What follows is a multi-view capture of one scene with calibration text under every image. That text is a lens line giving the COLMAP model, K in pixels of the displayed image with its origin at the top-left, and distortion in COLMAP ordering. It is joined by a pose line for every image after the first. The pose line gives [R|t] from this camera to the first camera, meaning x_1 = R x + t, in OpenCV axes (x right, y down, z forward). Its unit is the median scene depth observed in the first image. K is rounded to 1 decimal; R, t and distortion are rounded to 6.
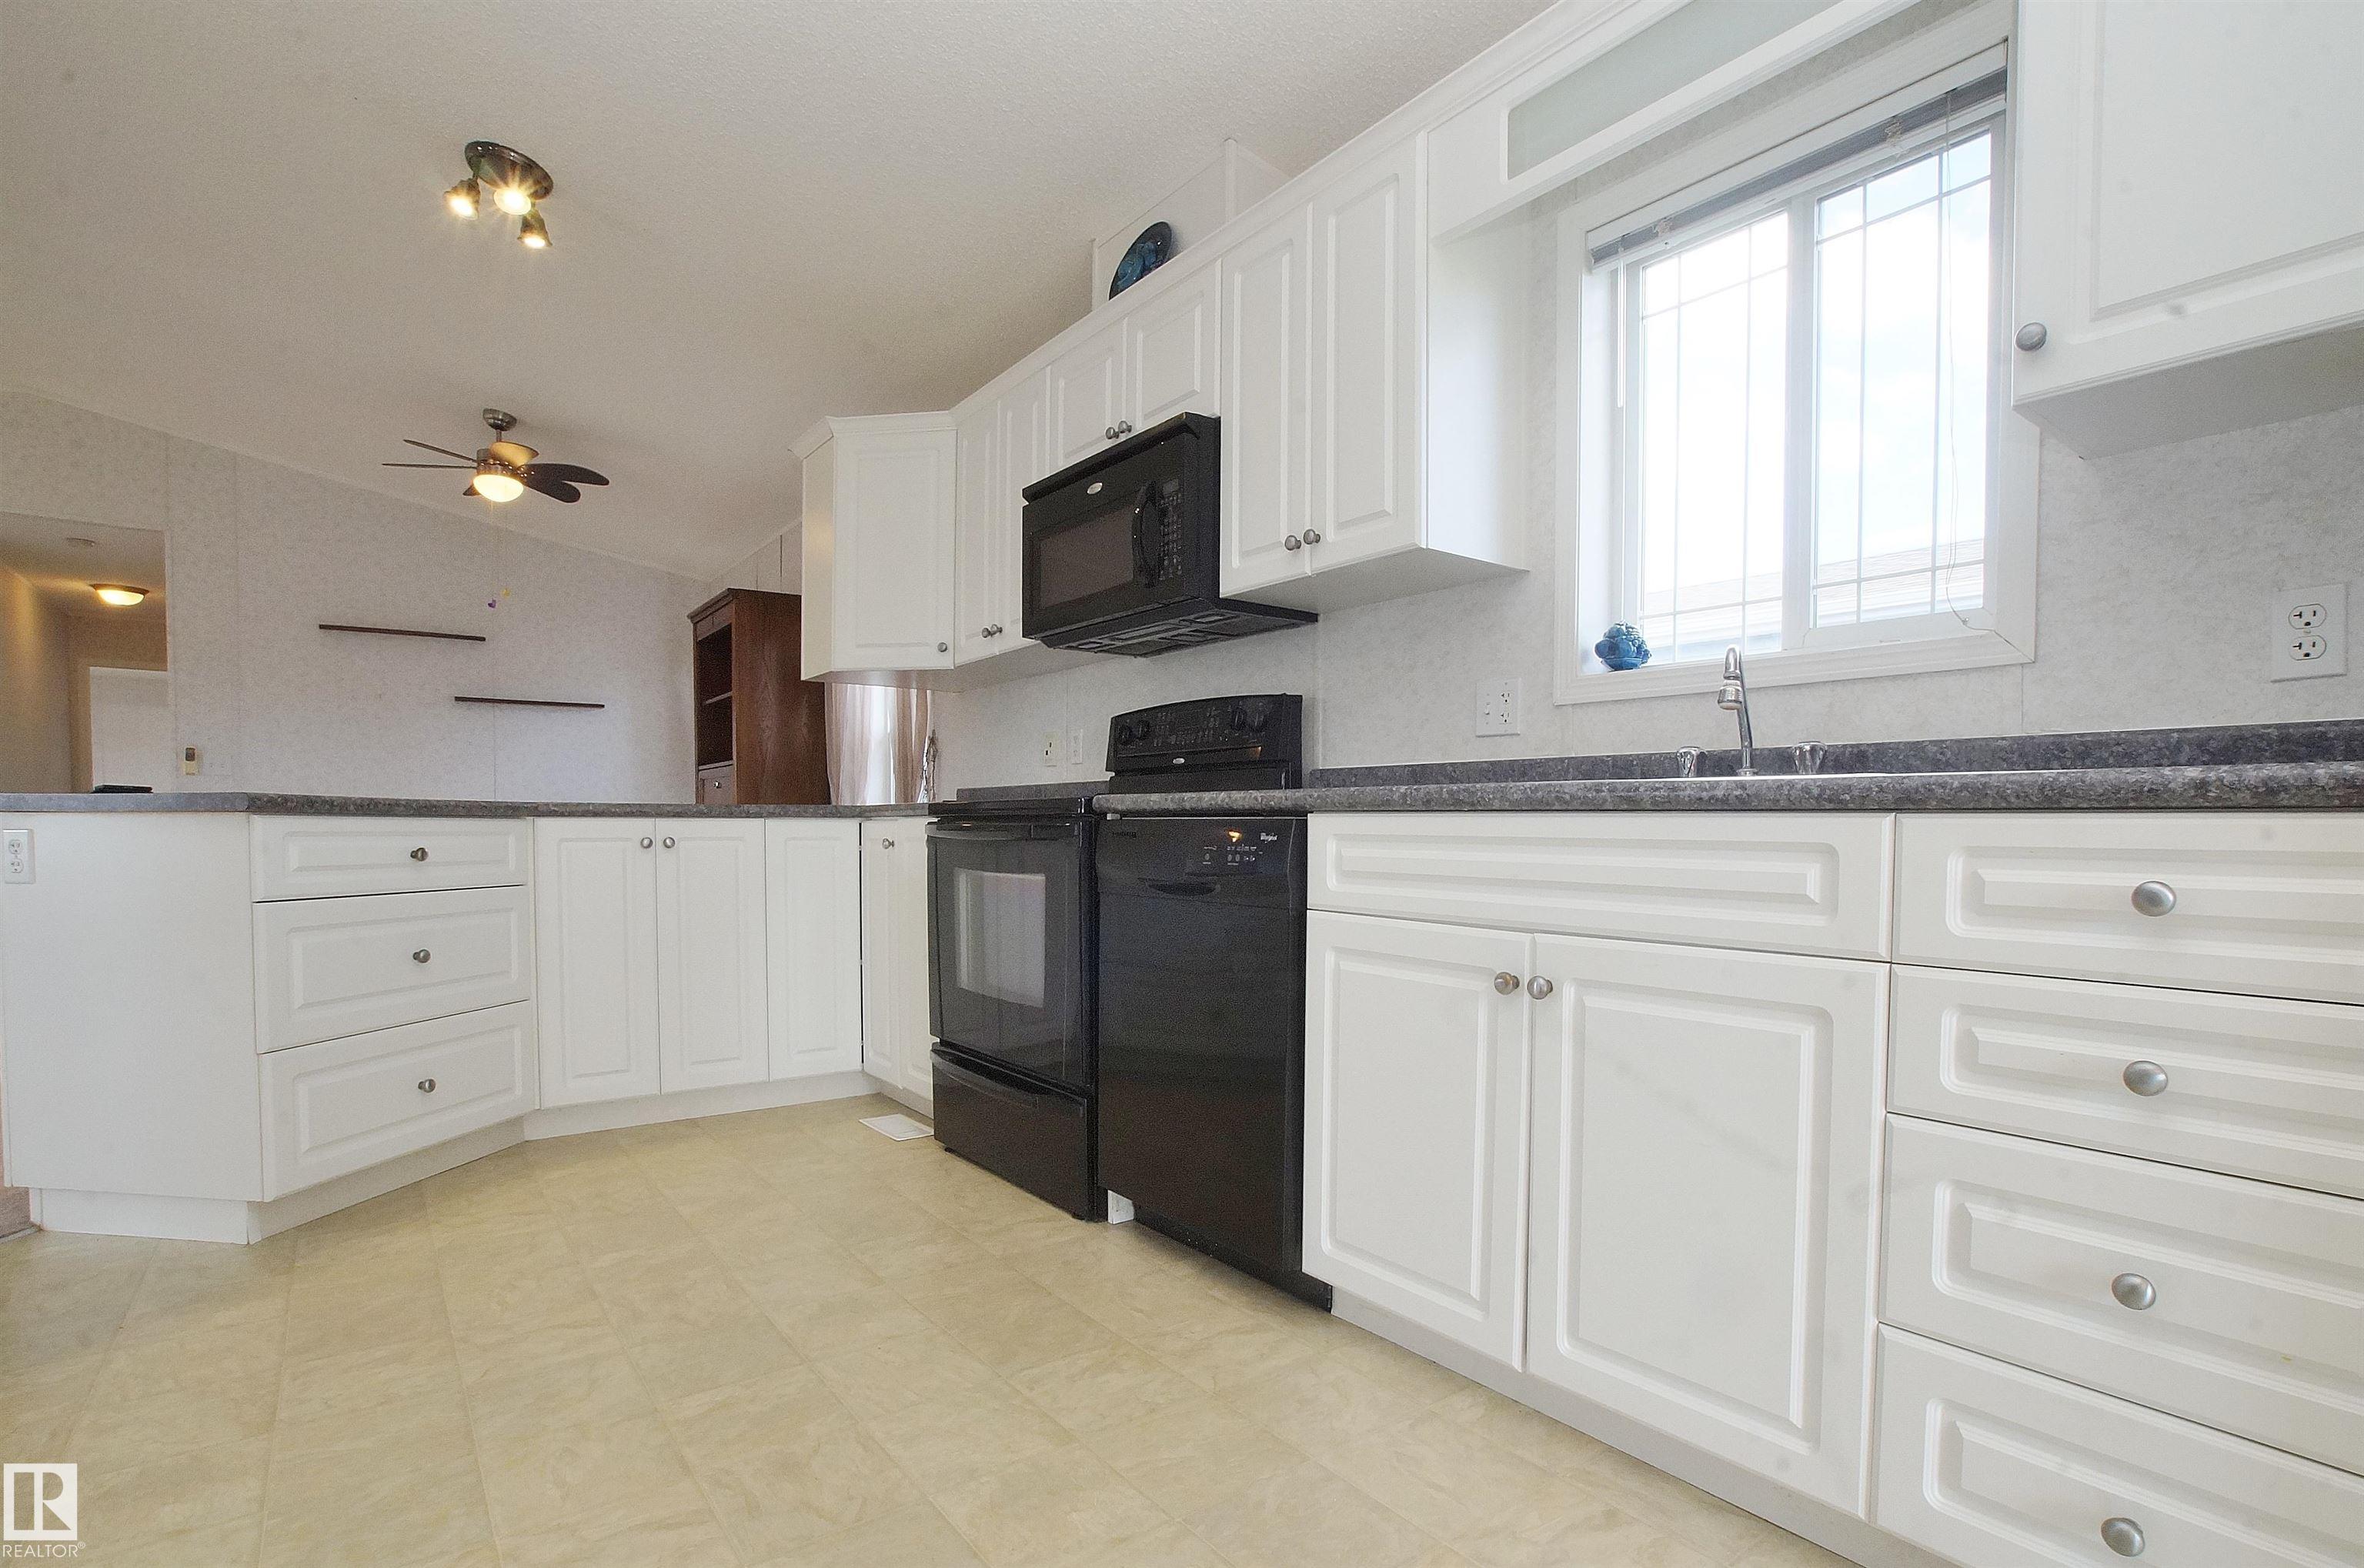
lens RADIAL K [[1159.5, 0, 1196.2], [0, 1159.5, 876.2], [0, 0, 1]] dist [-0.064082, 0.033123]
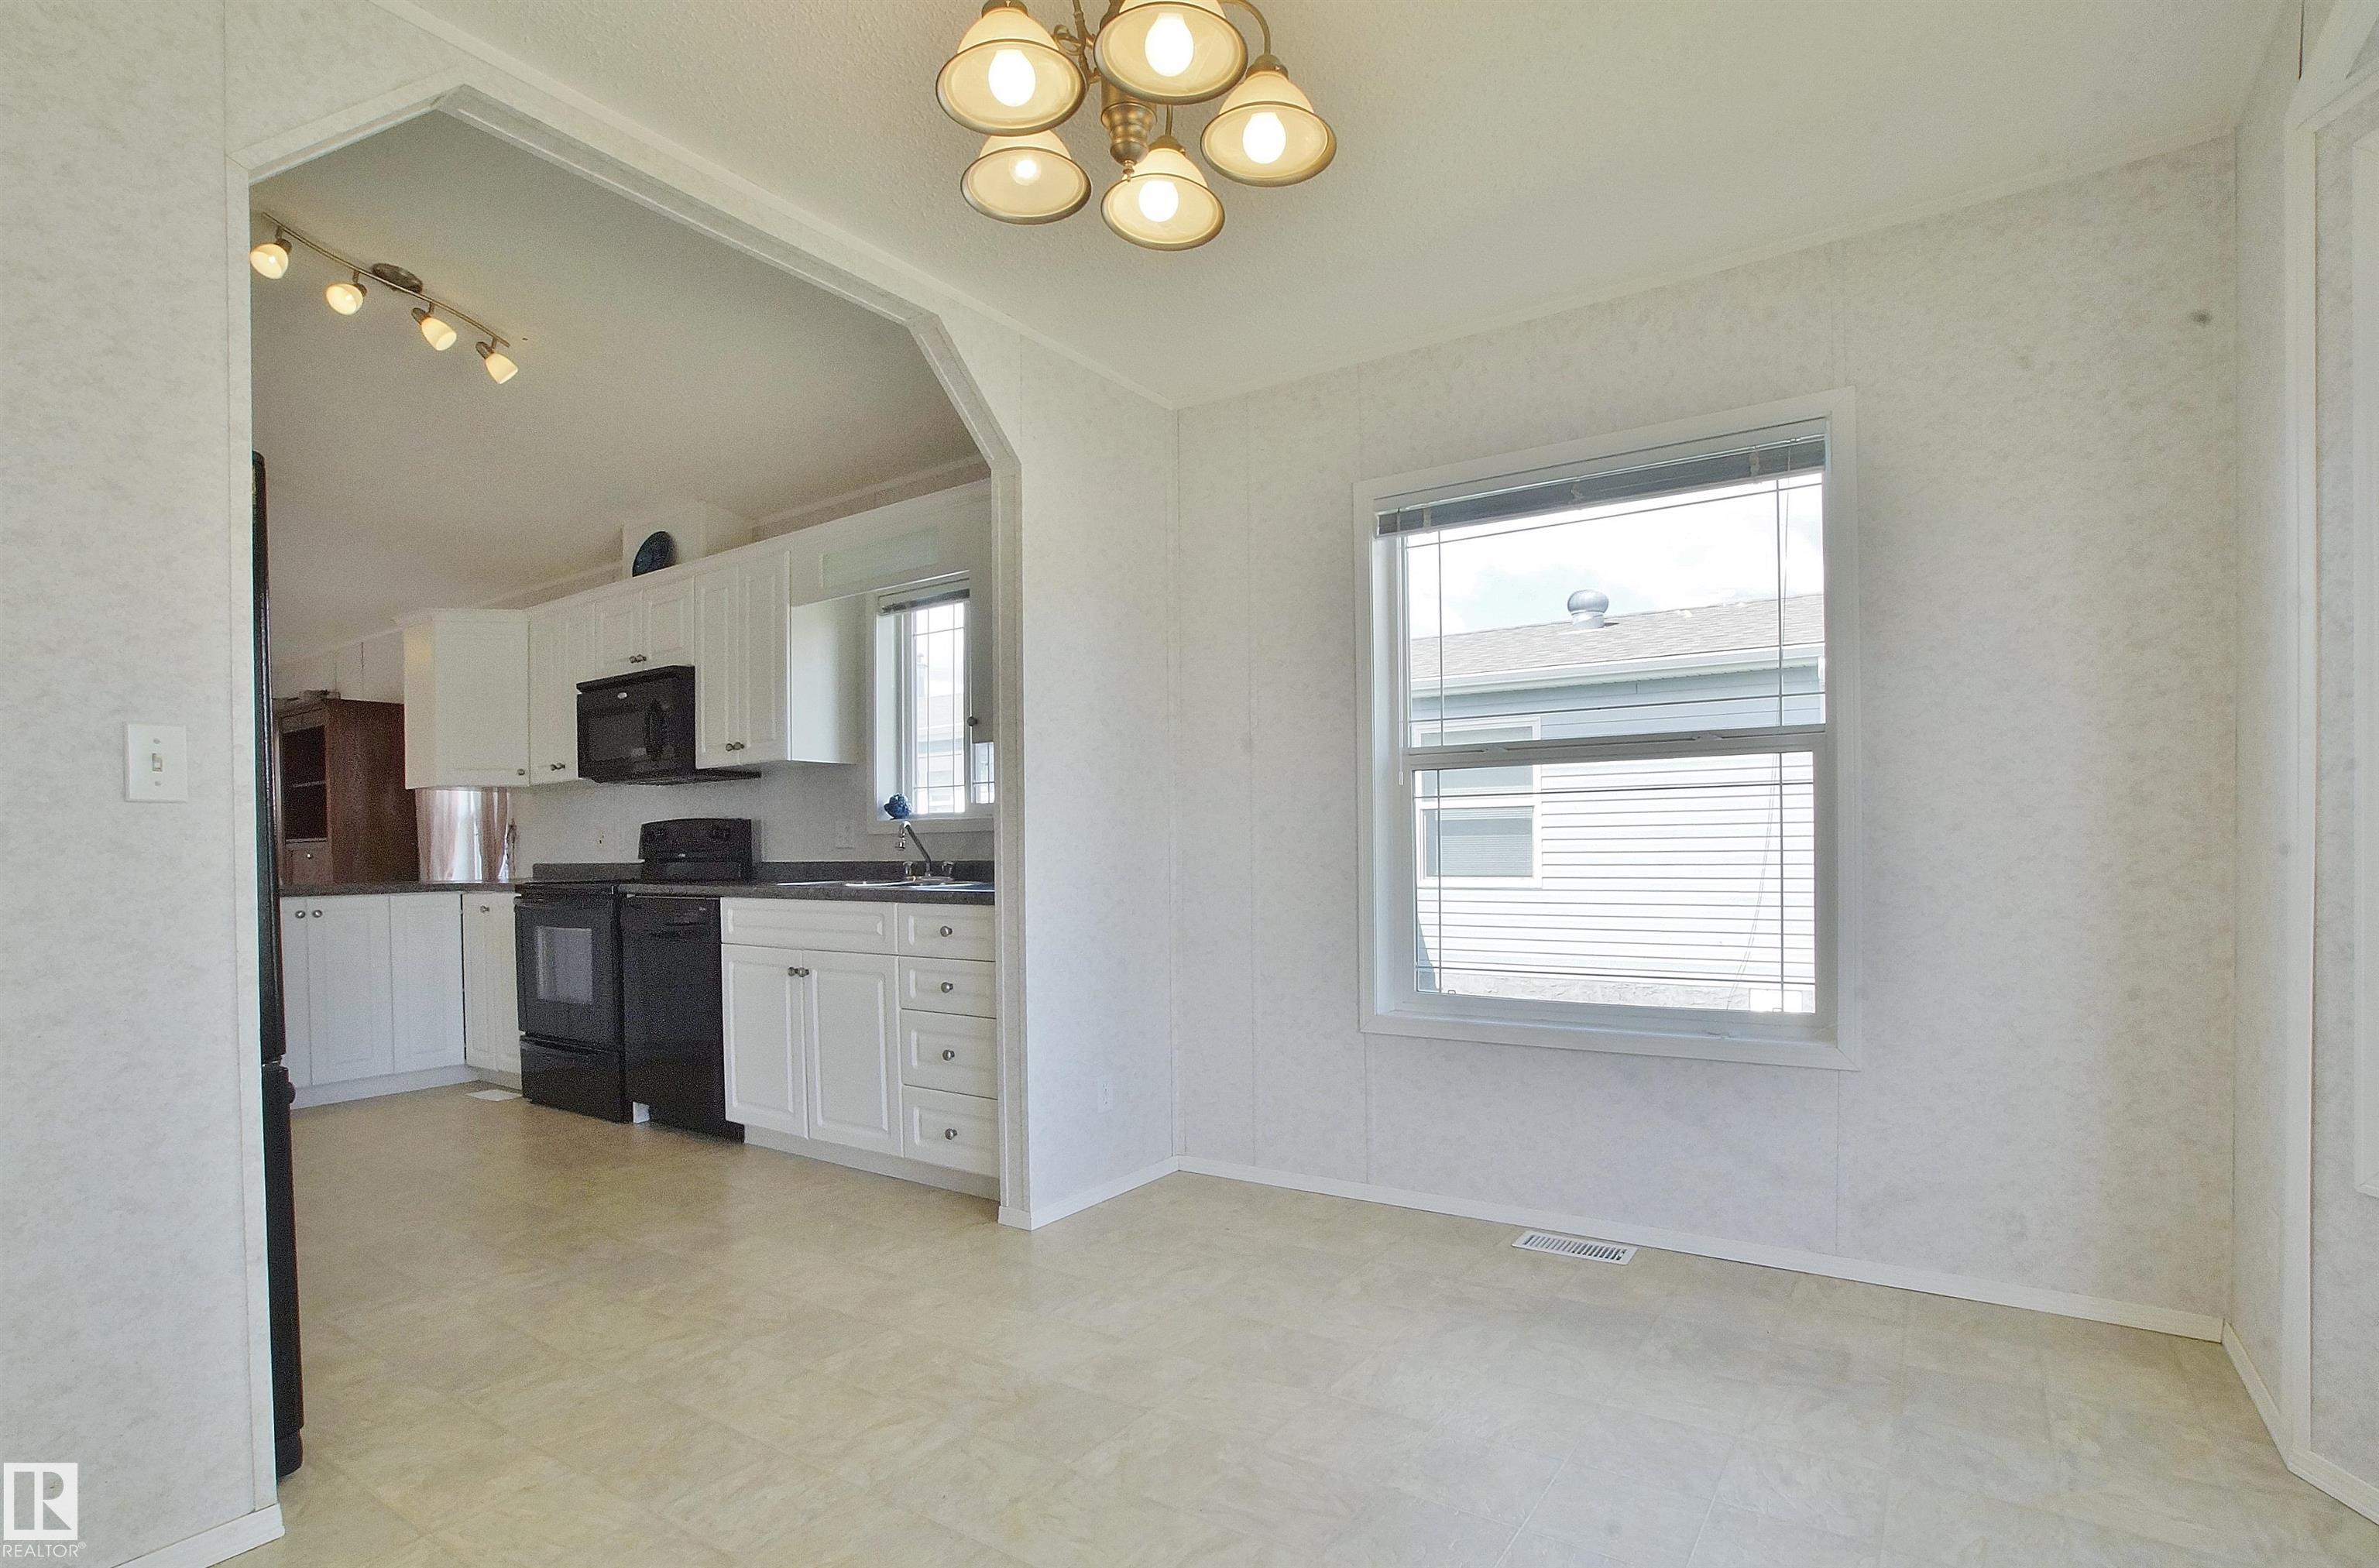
lens RADIAL K [[1166.9, 0, 1203.8], [0, 1166.9, 876.7], [0, 0, 1]] dist [-0.064082, 0.033123]
pose [[0.946003, -0.020280, 0.323523, 0.168684], [0.028005, 0.999423, -0.019242, -0.018039], [-0.322946, 0.027264, 0.946025, -0.861688]]
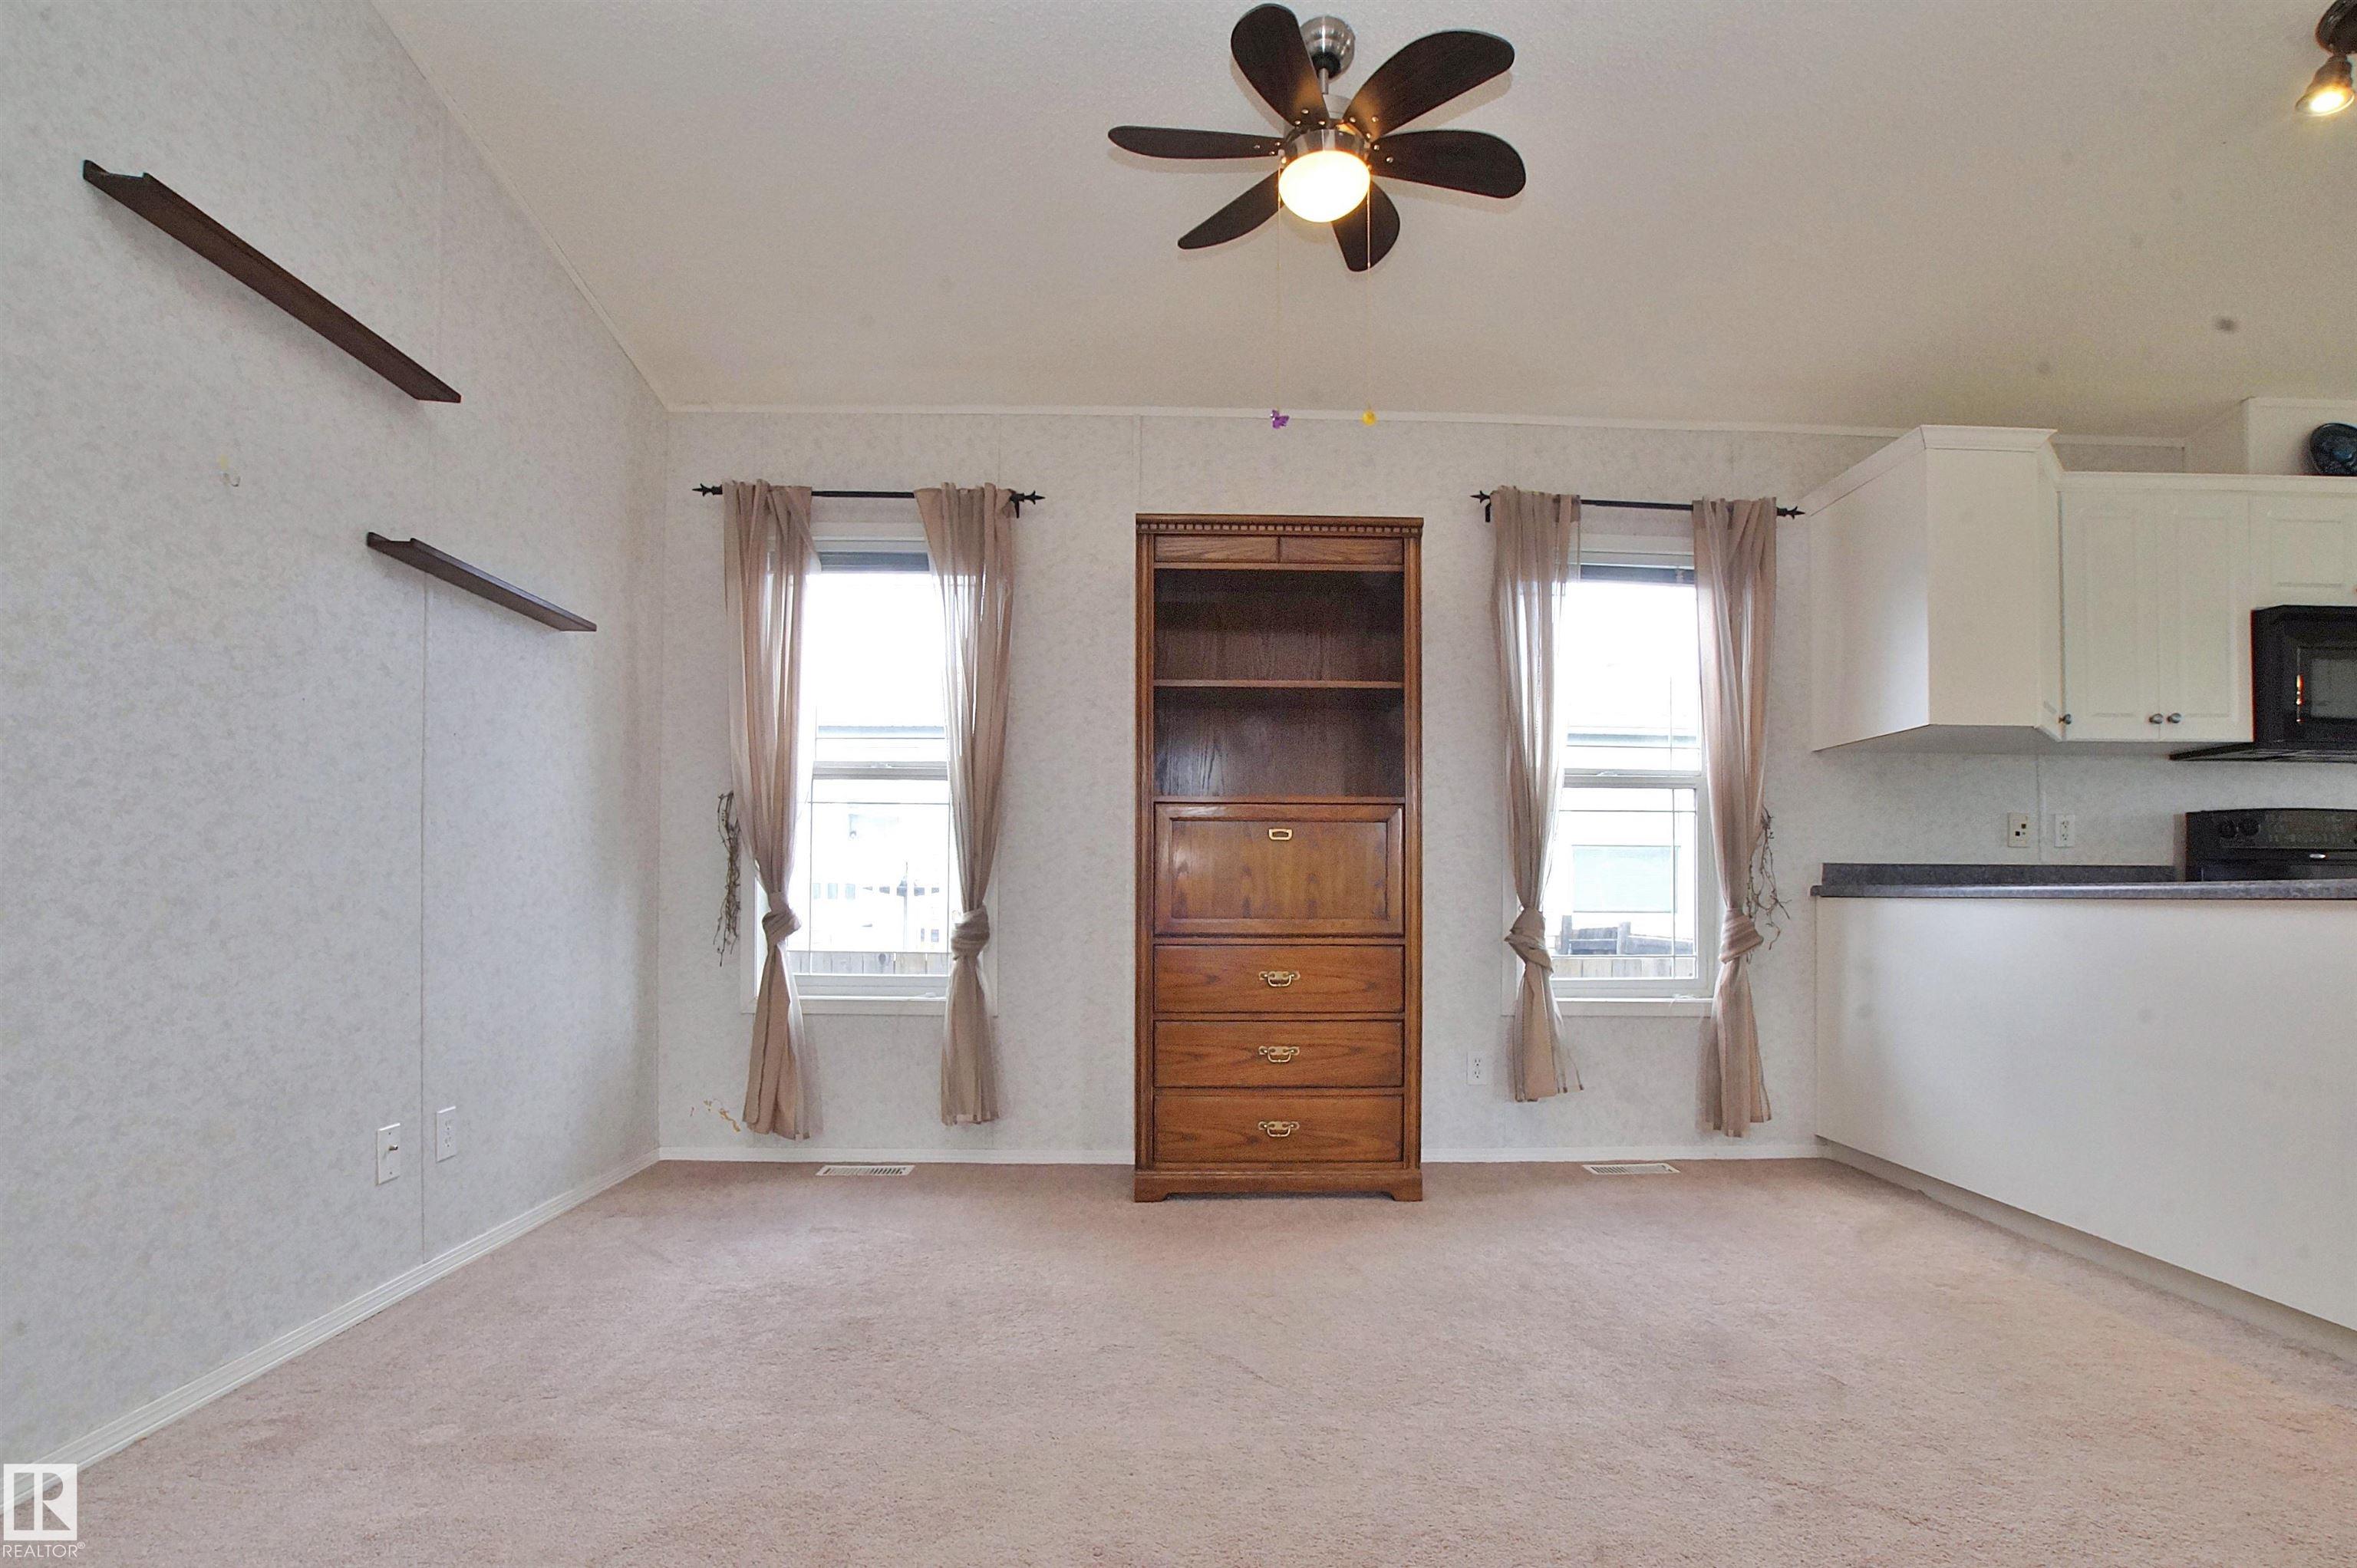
lens RADIAL K [[1169.7, 0, 1186.4], [0, 1169.7, 871.3], [0, 0, 1]] dist [-0.074468, 0.037695]
pose [[0.576331, 0.013305, 0.817108, -1.865662], [0.030988, 0.998793, -0.038121, -0.081281], [-0.816629, 0.047291, 0.575223, 1.419803]]
